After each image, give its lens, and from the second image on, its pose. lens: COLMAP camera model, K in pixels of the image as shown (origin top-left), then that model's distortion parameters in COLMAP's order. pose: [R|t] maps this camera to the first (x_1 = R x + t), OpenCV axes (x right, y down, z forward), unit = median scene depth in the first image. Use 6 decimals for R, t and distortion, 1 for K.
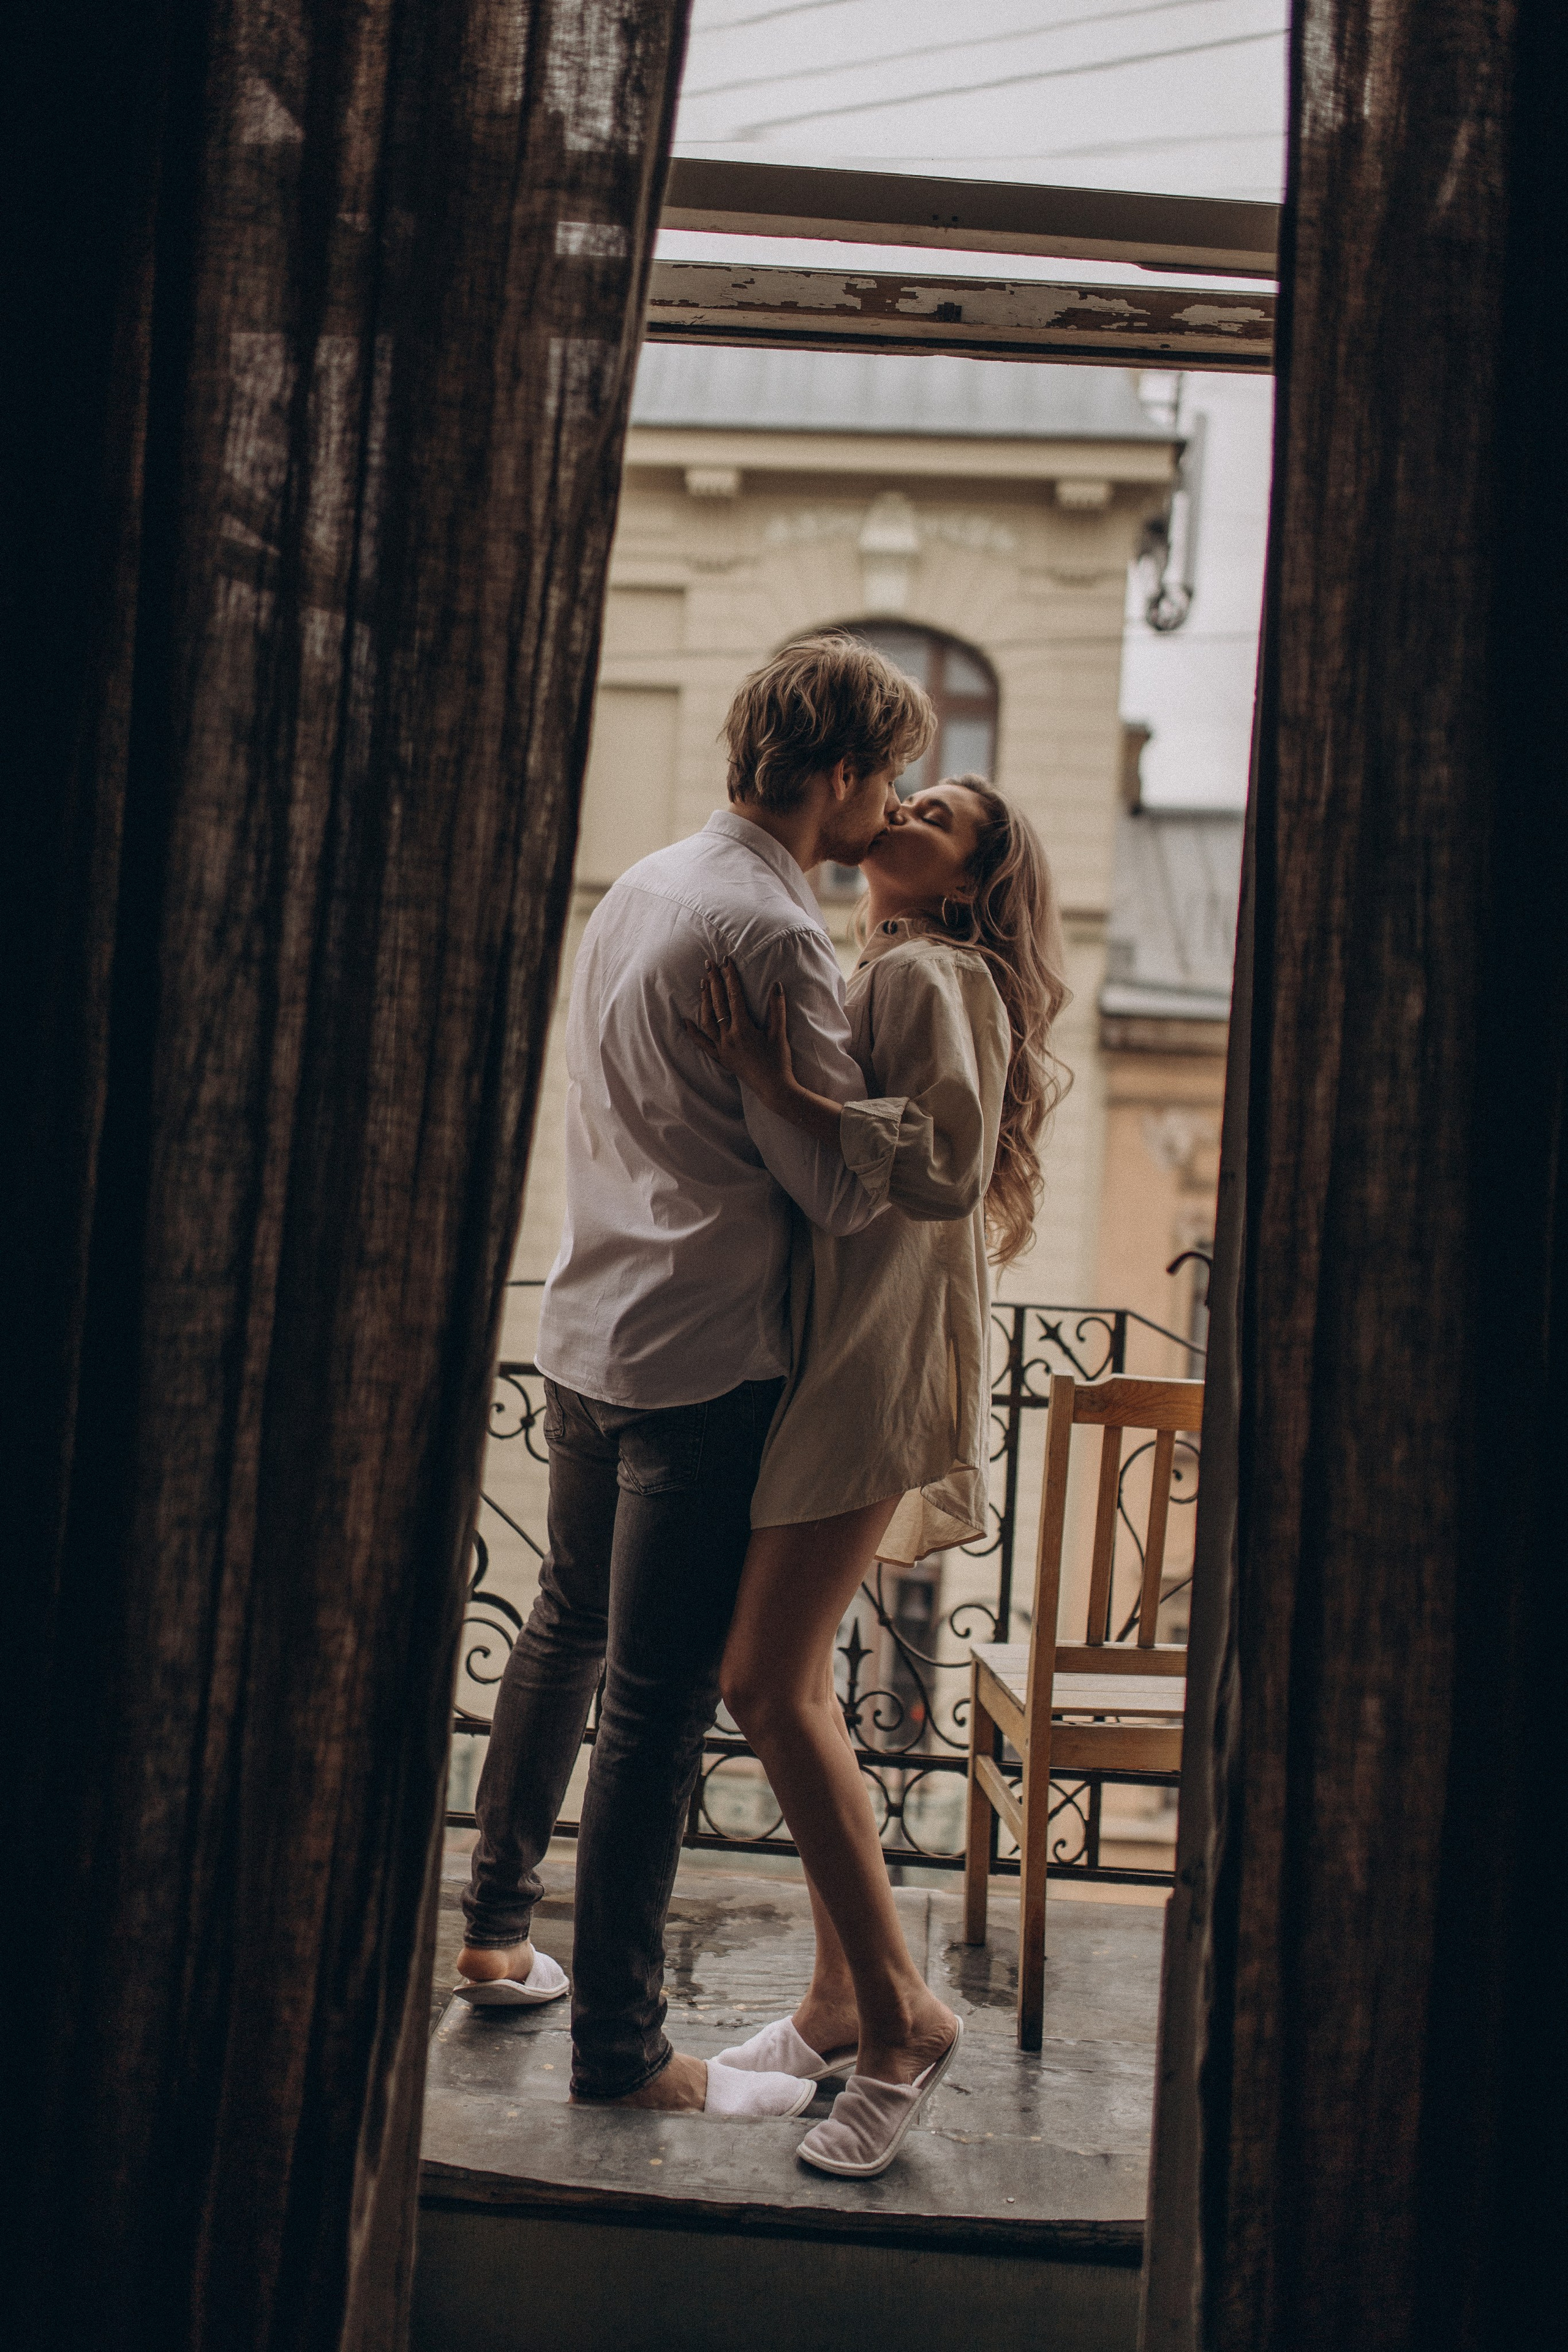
lens RADIAL K [[2246.5, 0, 822.0], [0, 2246.5, 1169.0], [0, 0, 1]] dist [0.105679, -0.244311]
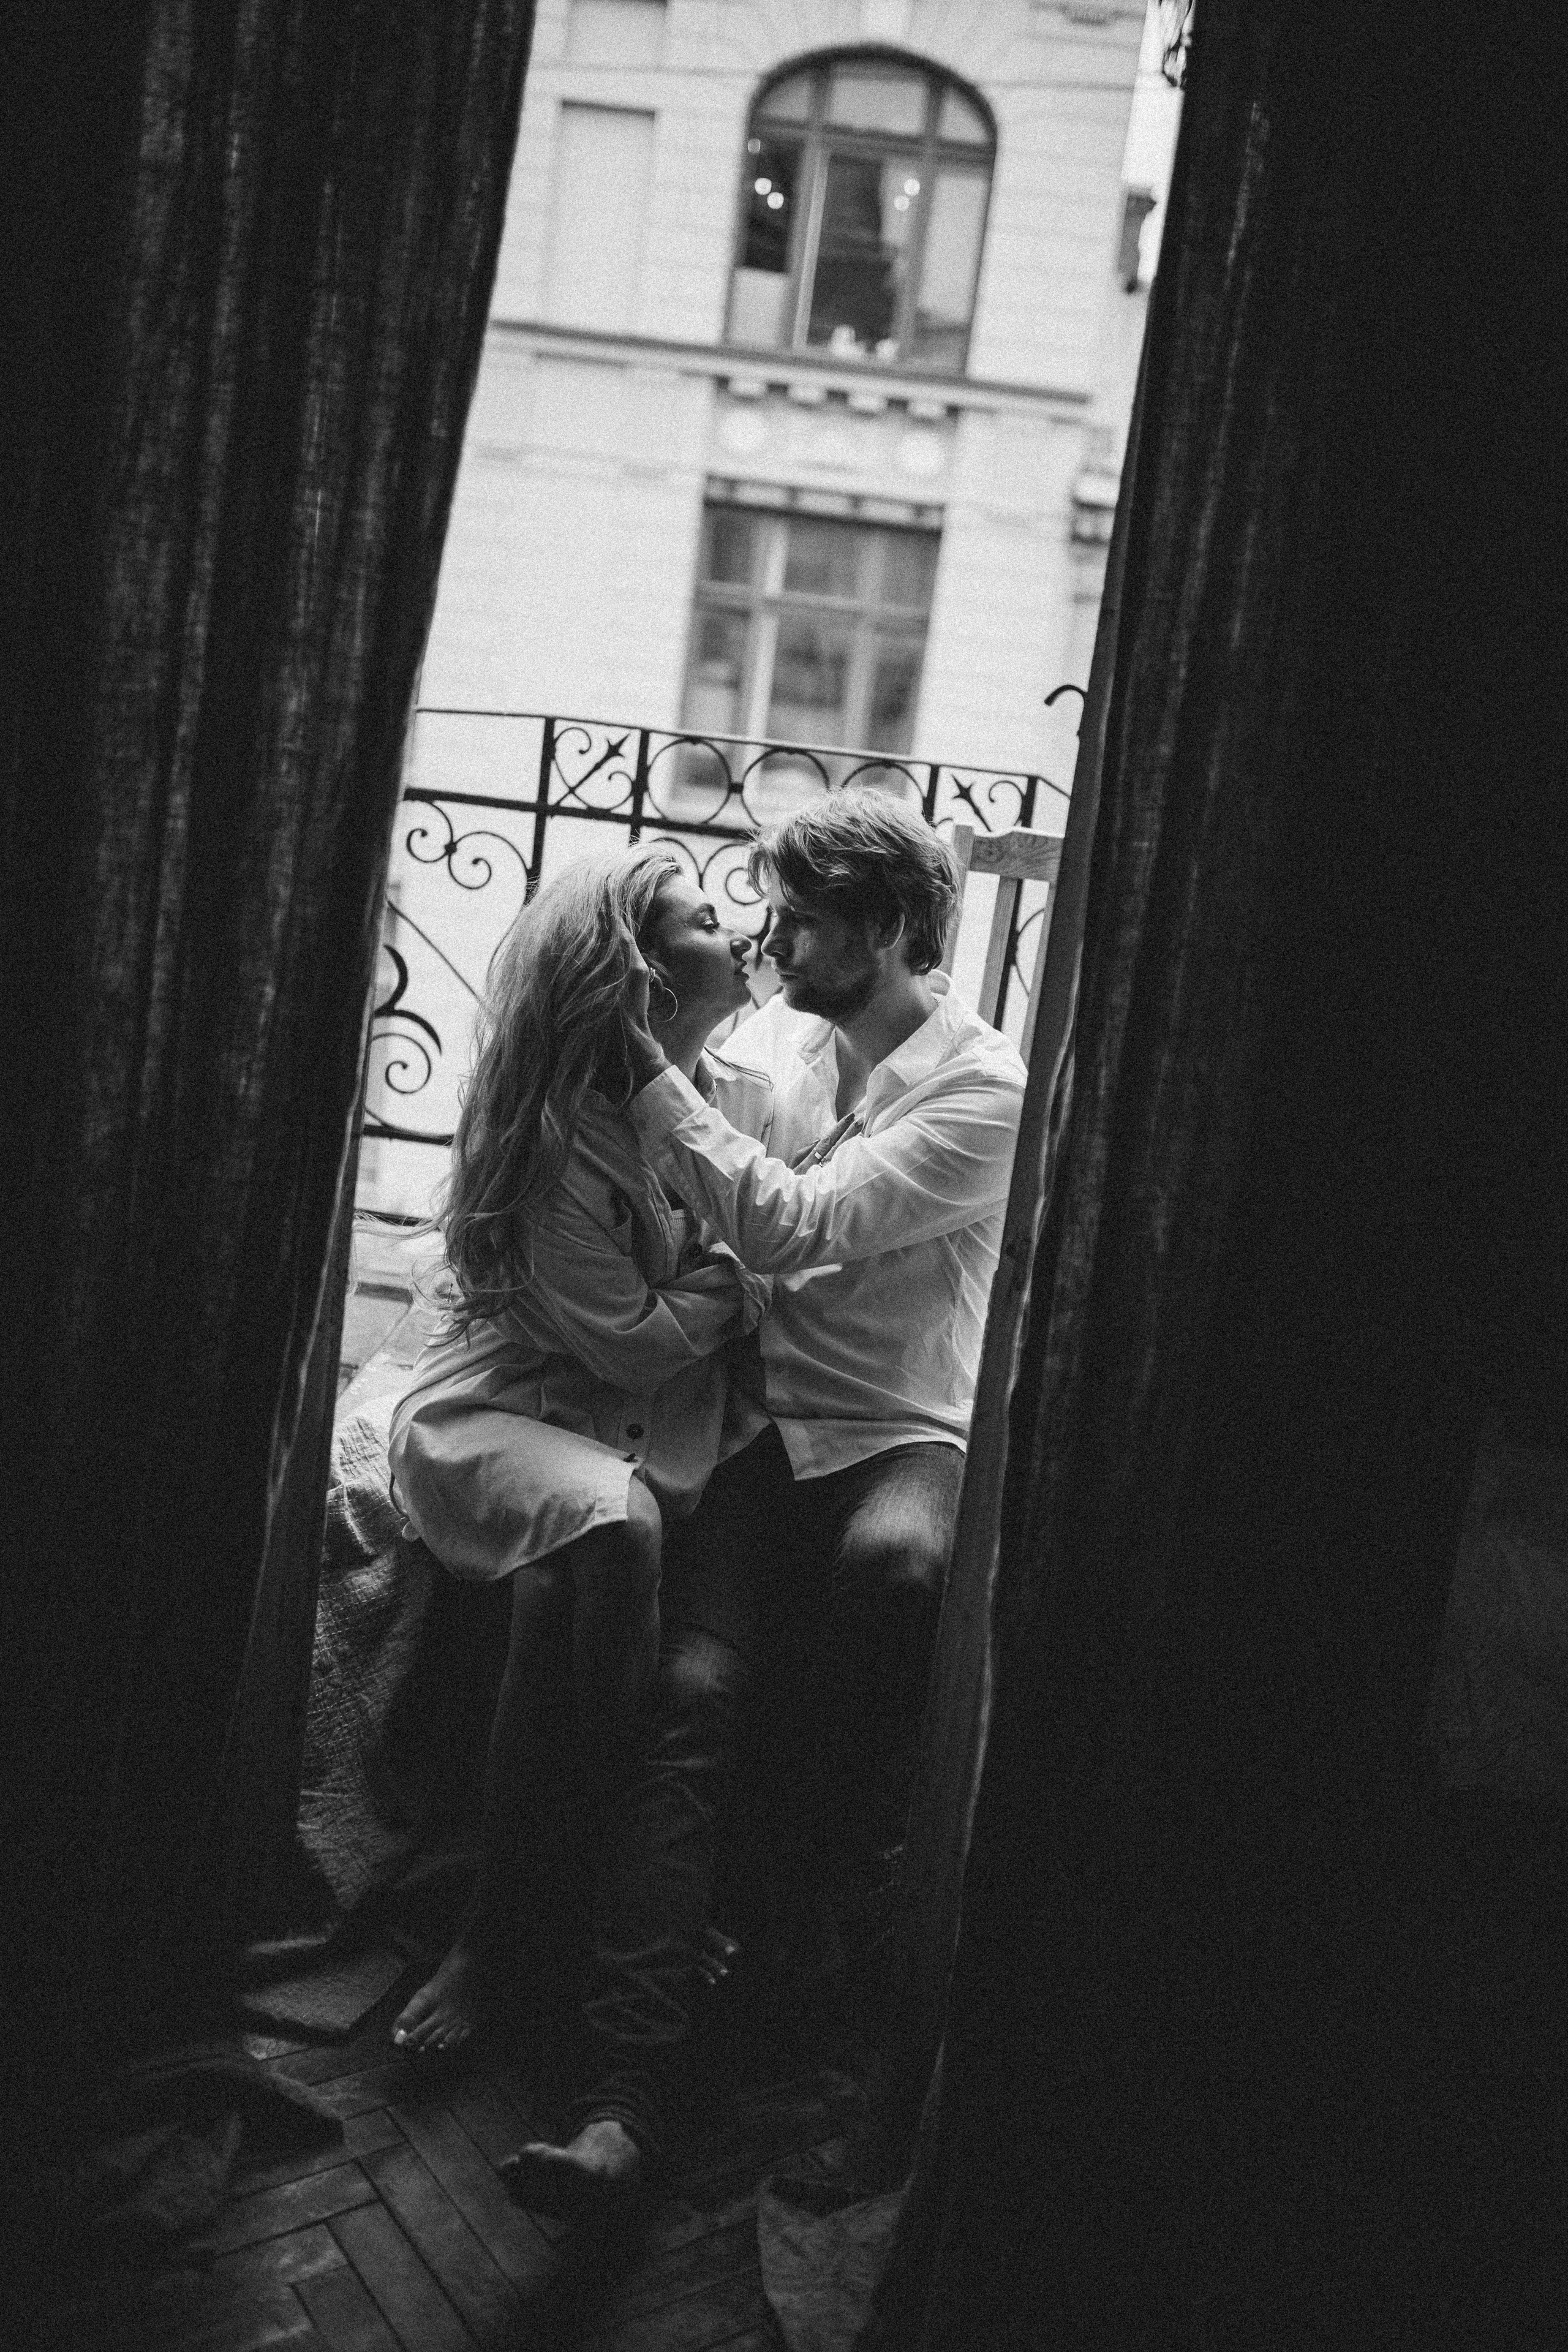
lens RADIAL K [[2274.9, 0, 756.0], [0, 2274.9, 1172.8], [0, 0, 1]] dist [-0.020573, -0.011637]
pose [[0.998073, 0.061944, 0.003700, 0.028947], [-0.061220, 0.973158, 0.221847, 0.035007], [0.010142, -0.221646, 0.975074, -0.098323]]
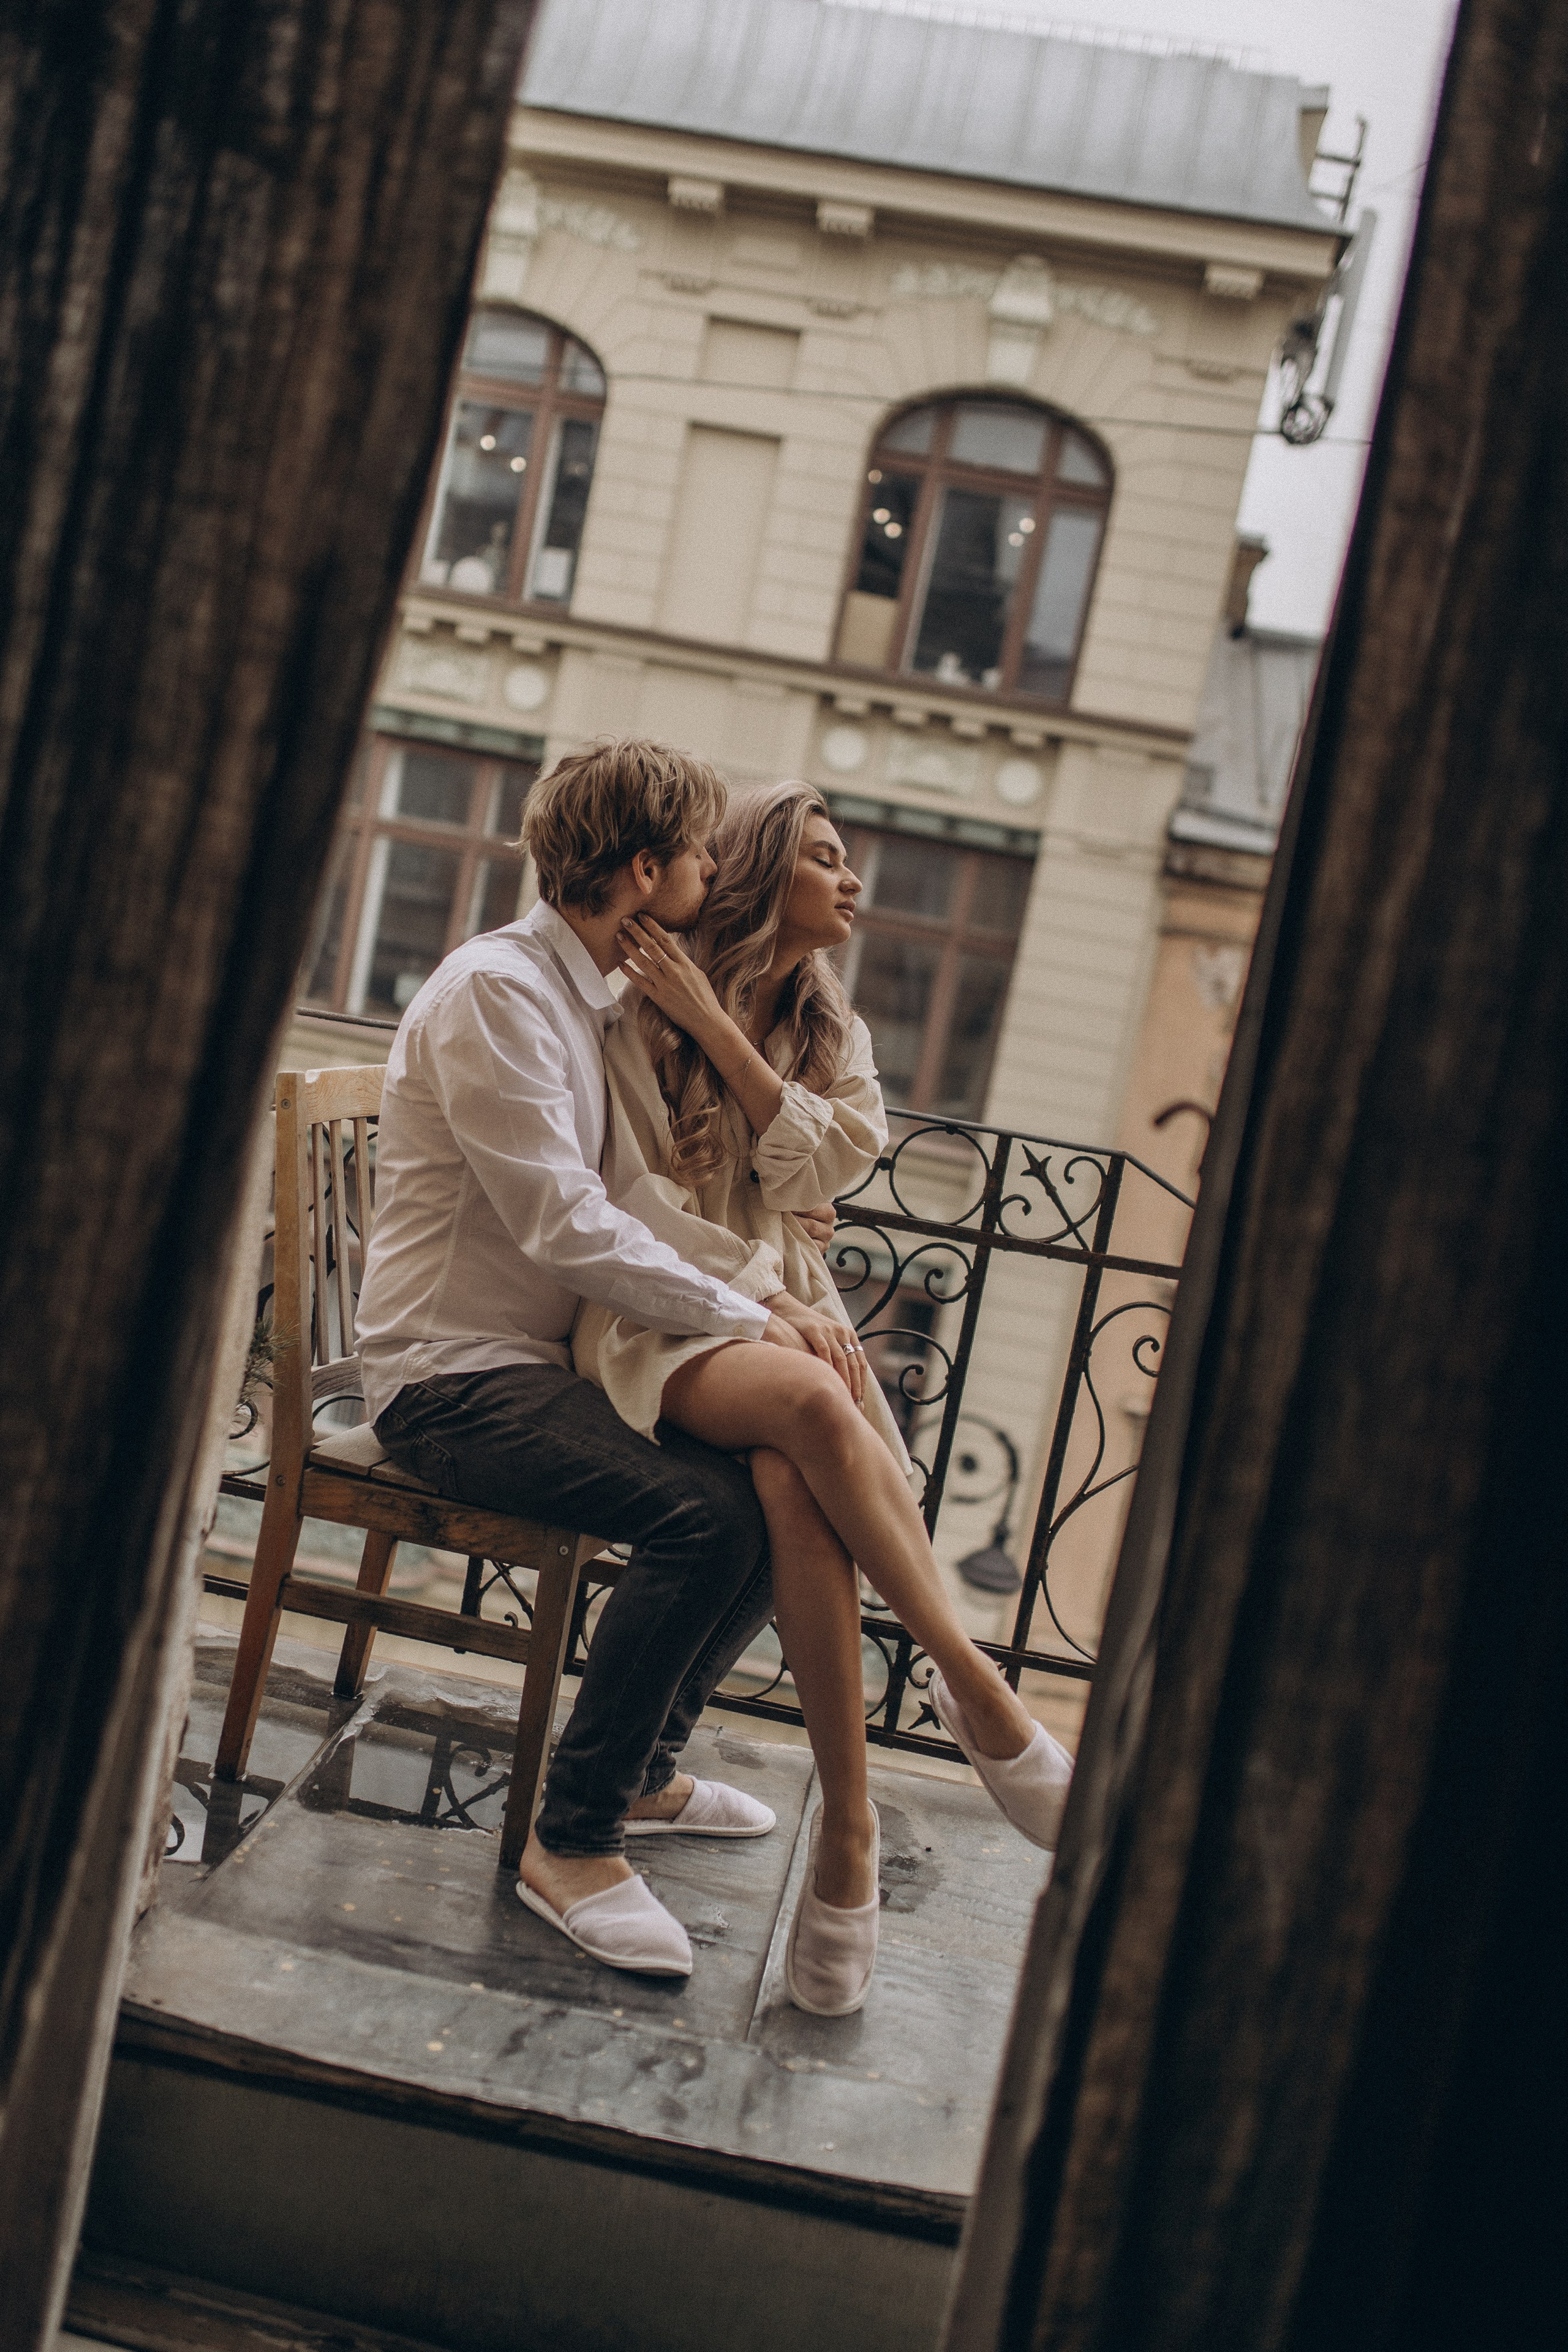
lens RADIAL K [[2233.5, 0, 785.2], [0, 2233.5, 1214.8], [0, 0, 1]] dist [0.071474, -0.103181]
pose [[0.991021, 0.131673, -0.023242, 0.053717], [-0.128164, 0.985001, 0.115525, 0.003845], [0.038105, -0.111509, 0.993033, 0.243229]]
